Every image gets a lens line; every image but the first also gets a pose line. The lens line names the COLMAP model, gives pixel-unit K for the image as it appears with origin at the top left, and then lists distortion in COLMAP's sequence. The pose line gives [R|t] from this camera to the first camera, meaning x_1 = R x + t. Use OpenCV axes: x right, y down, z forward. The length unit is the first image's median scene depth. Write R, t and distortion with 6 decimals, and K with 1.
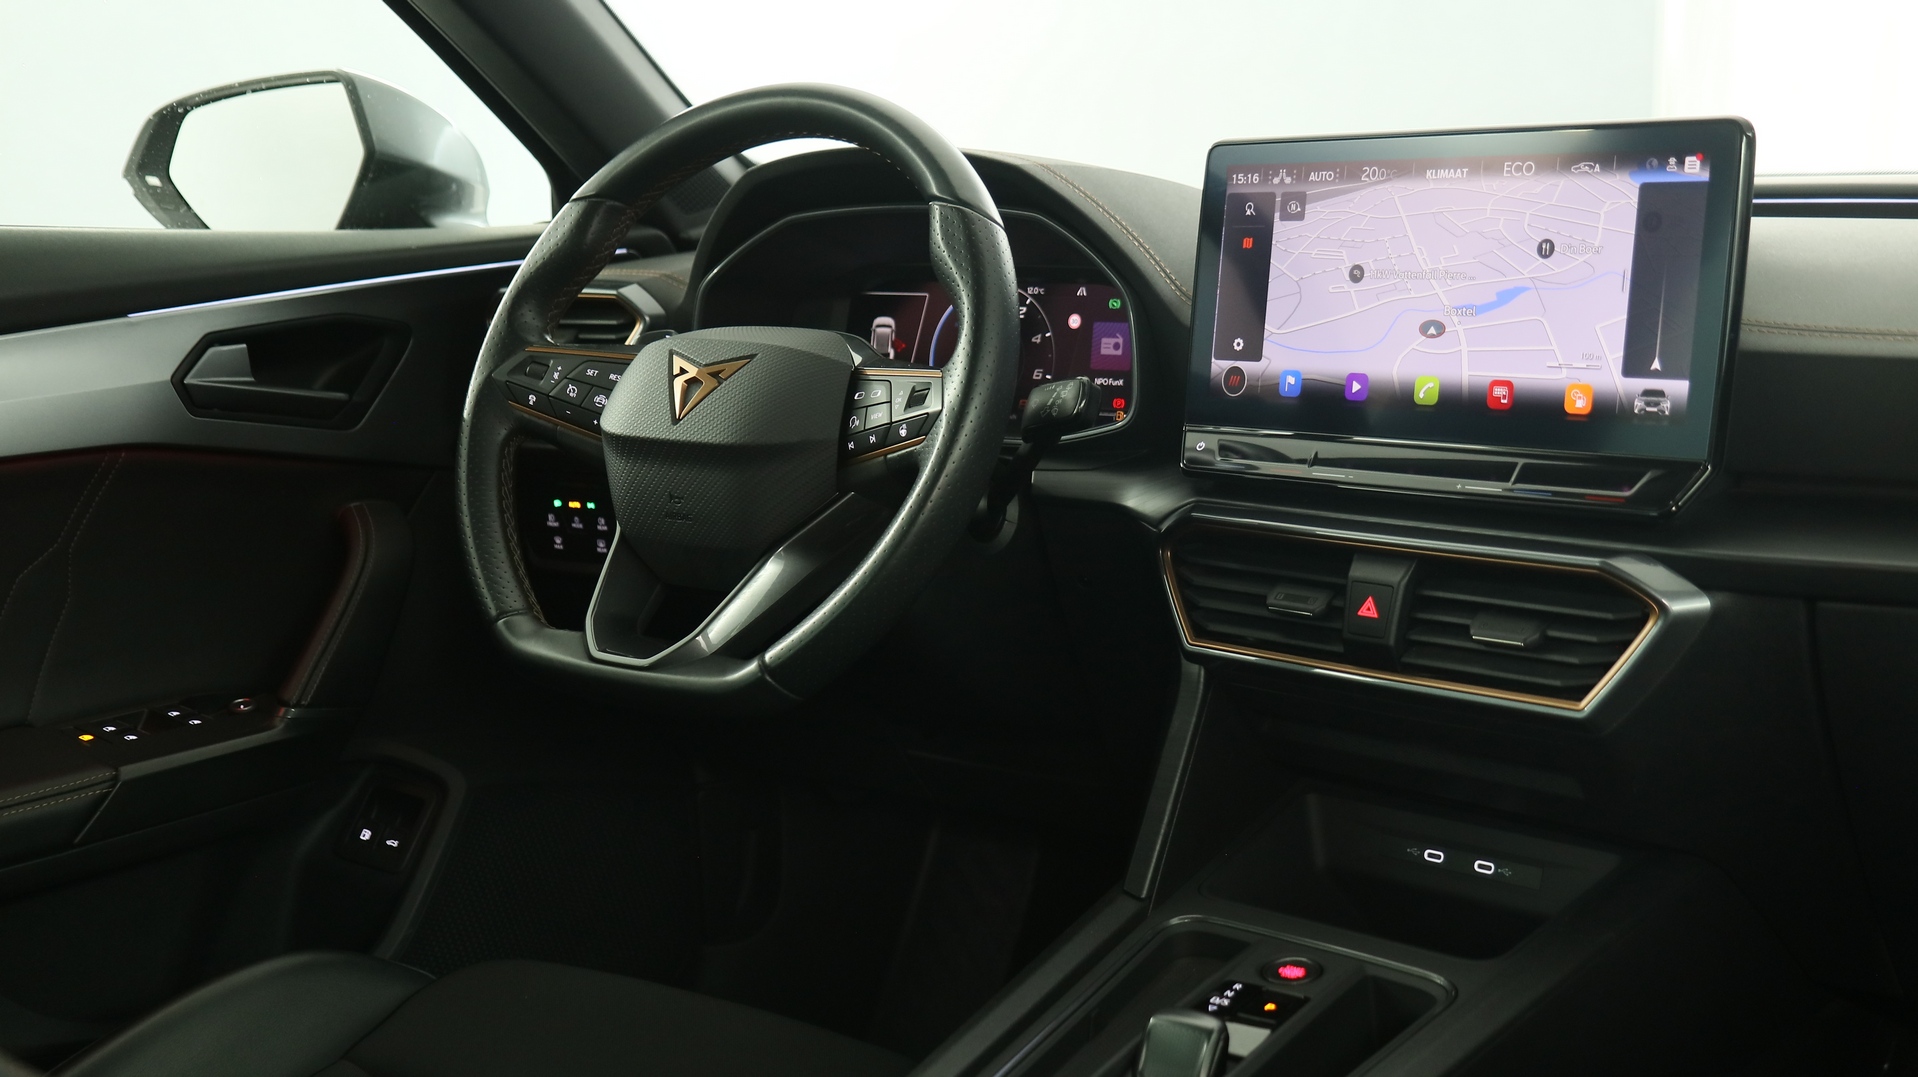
lens RADIAL K [[2276.7, 0, 958.3], [0, 2276.7, 552.3], [0, 0, 1]] dist [-0.008899, 0.000000]
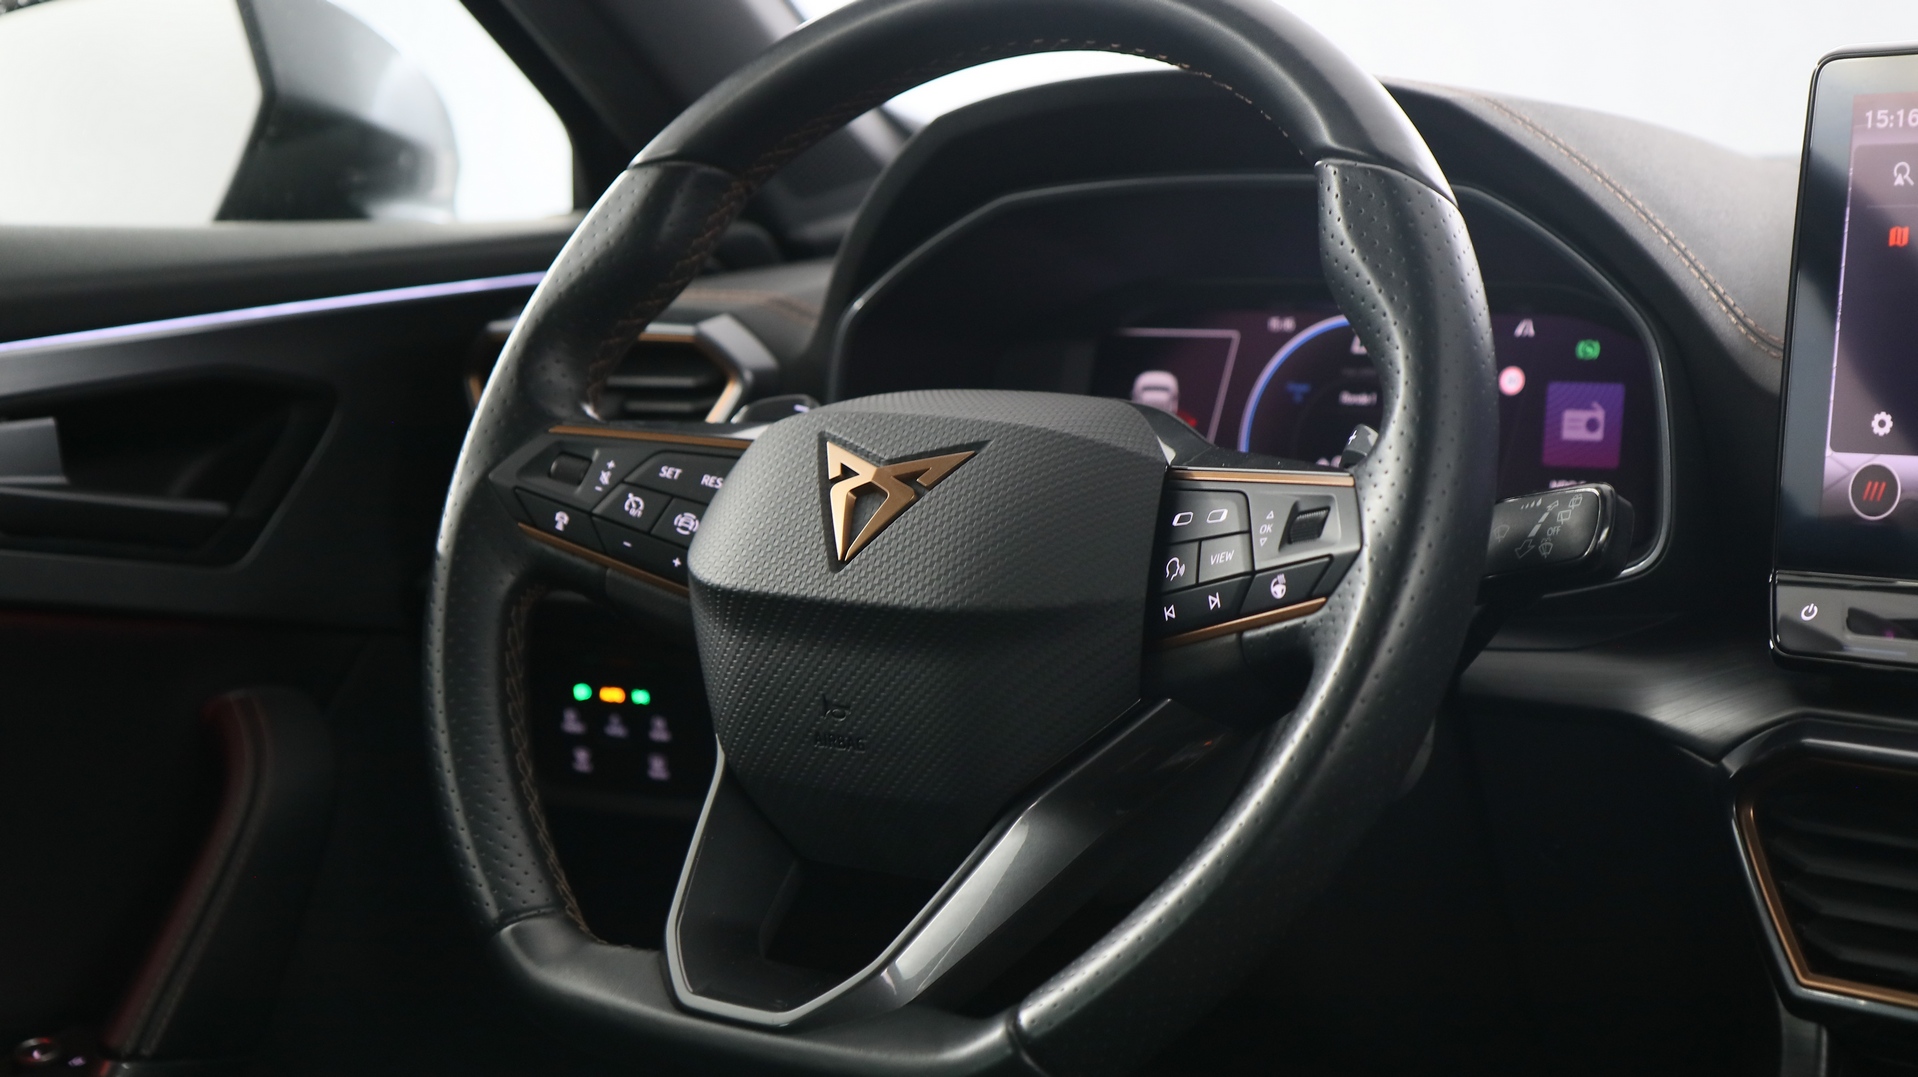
lens RADIAL K [[3164.4, 0, 962.3], [0, 3164.4, 541.8], [0, 0, 1]] dist [-0.017963, 0.000000]
pose [[0.999658, 0.001571, -0.026108, -0.074505], [-0.002871, 0.998753, -0.049852, -0.025601], [0.025997, 0.049910, 0.998415, 0.249195]]
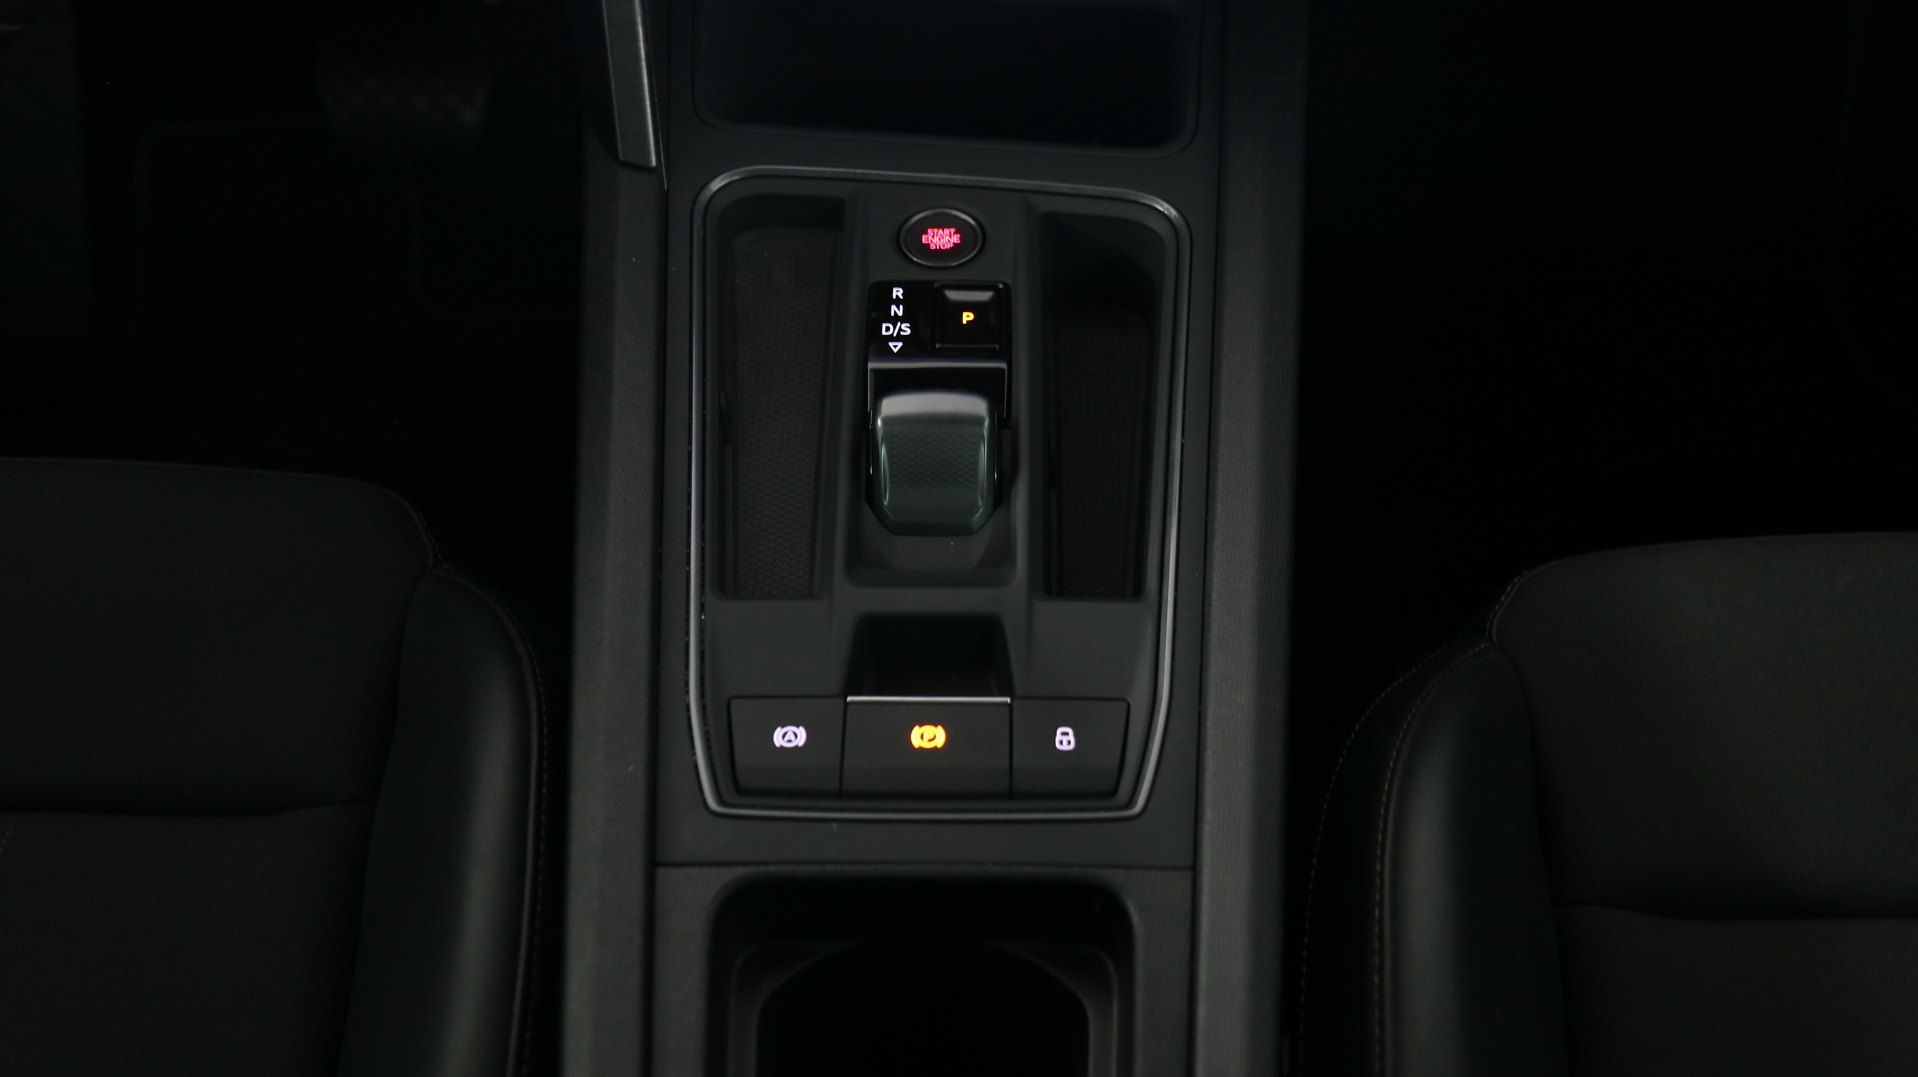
lens RADIAL K [[2090.6, 0, 959.0], [0, 2090.6, 539.3], [0, 0, 1]] dist [-0.038815, 0.000000]
pose [[0.809916, -0.396447, 0.432281, -0.142678], [0.086058, 0.809335, 0.581008, -0.098627], [-0.580199, -0.433366, 0.689611, 0.457636]]
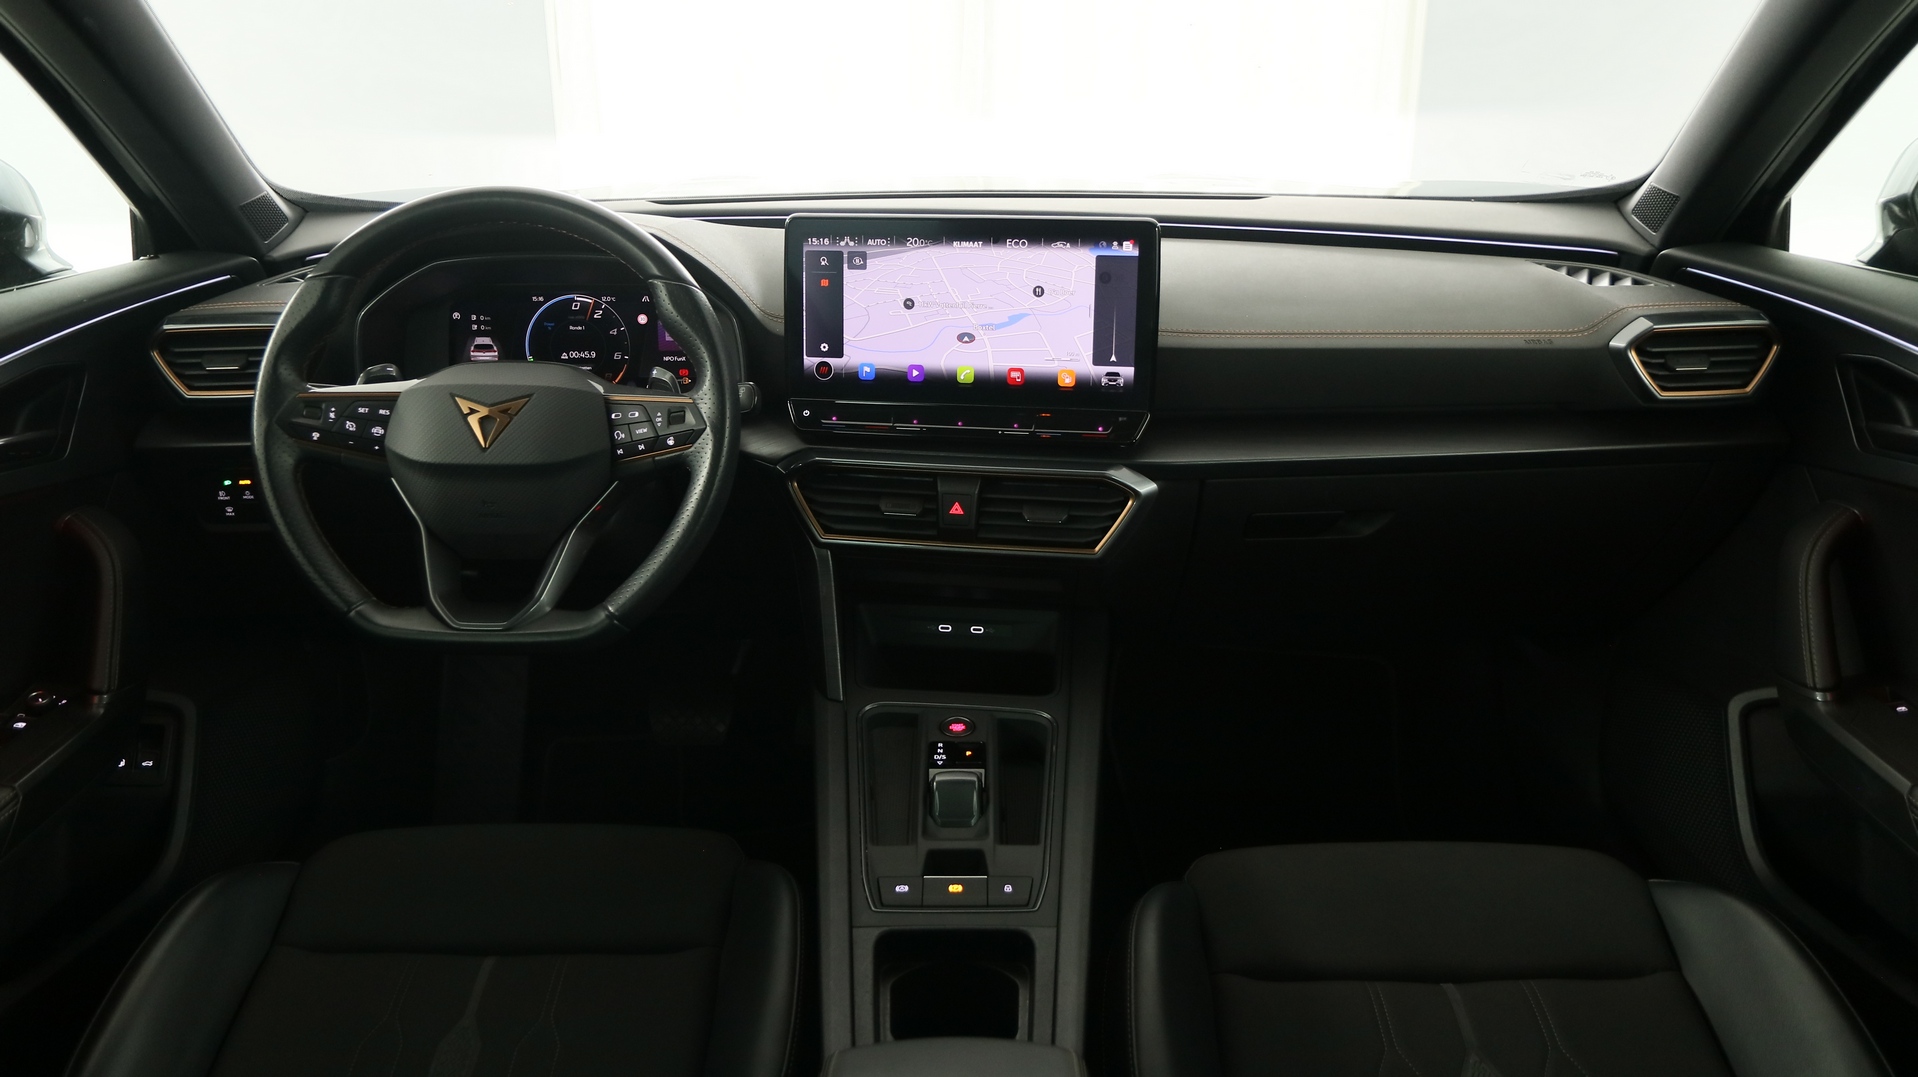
lens RADIAL K [[1453.9, 0, 961.0], [0, 1453.9, 537.8], [0, 0, 1]] dist [-0.038726, -0.005974]
pose [[0.804159, -0.187113, 0.564195, -0.396816], [0.080318, 0.974662, 0.208764, -0.165607], [-0.588962, -0.122565, 0.798812, 0.116947]]
